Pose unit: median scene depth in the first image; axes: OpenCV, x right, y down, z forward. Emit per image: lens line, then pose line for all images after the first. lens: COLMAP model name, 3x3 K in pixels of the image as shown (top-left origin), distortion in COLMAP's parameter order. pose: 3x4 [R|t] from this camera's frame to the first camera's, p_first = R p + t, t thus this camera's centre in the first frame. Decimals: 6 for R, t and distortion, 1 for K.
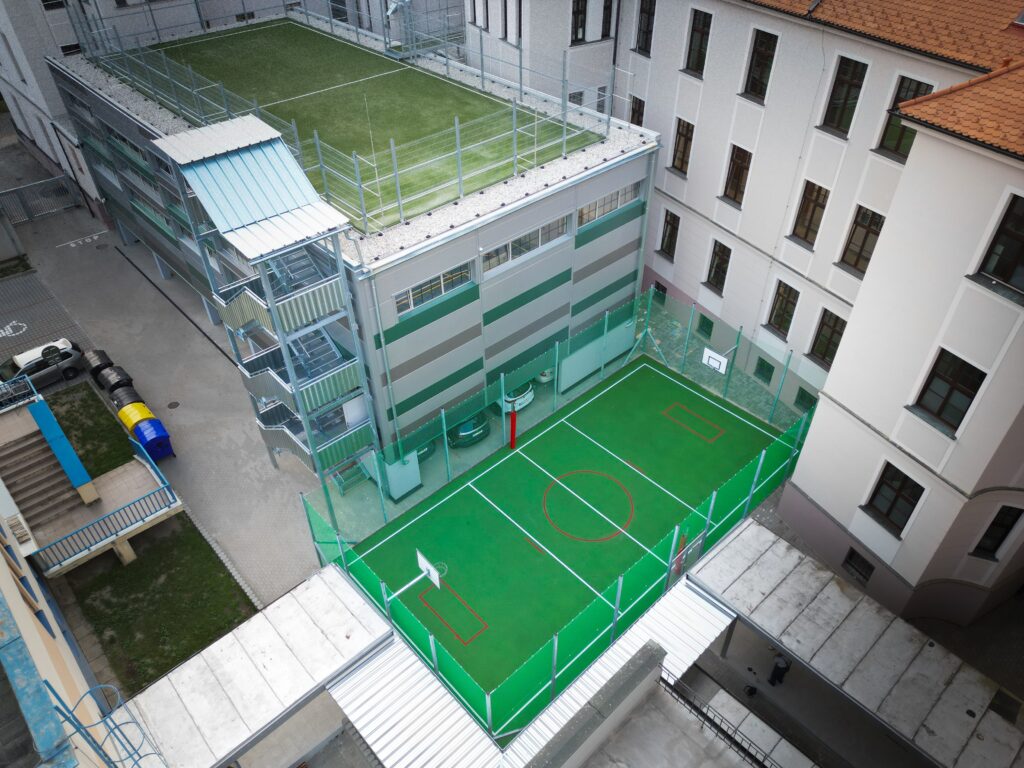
lens RADIAL K [[723.4, 0, 512.0], [0, 723.4, 384.0], [0, 0, 1]] dist [0.001206, 0.000649]
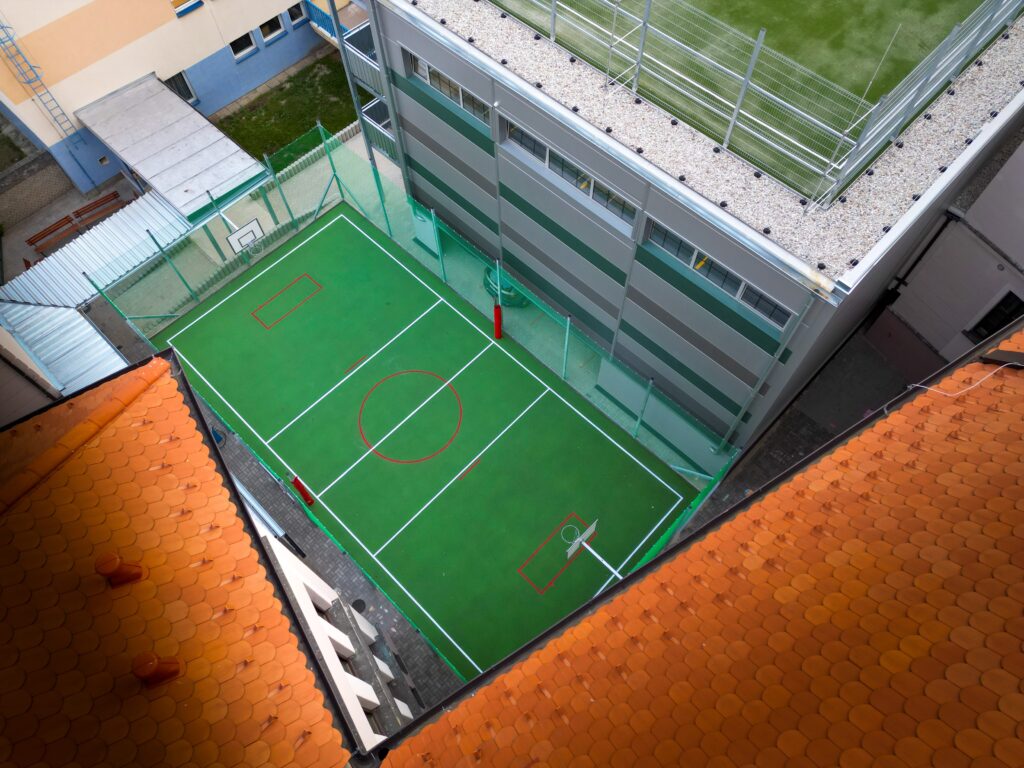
lens RADIAL K [[723.4, 0, 512.0], [0, 723.4, 384.0], [0, 0, 1]] dist [0.001206, 0.000649]
pose [[0.051887, 0.887714, -0.457463, 0.478186], [-0.631392, 0.384067, 0.673674, -0.514195], [0.773726, 0.253884, 0.580424, 0.592235]]
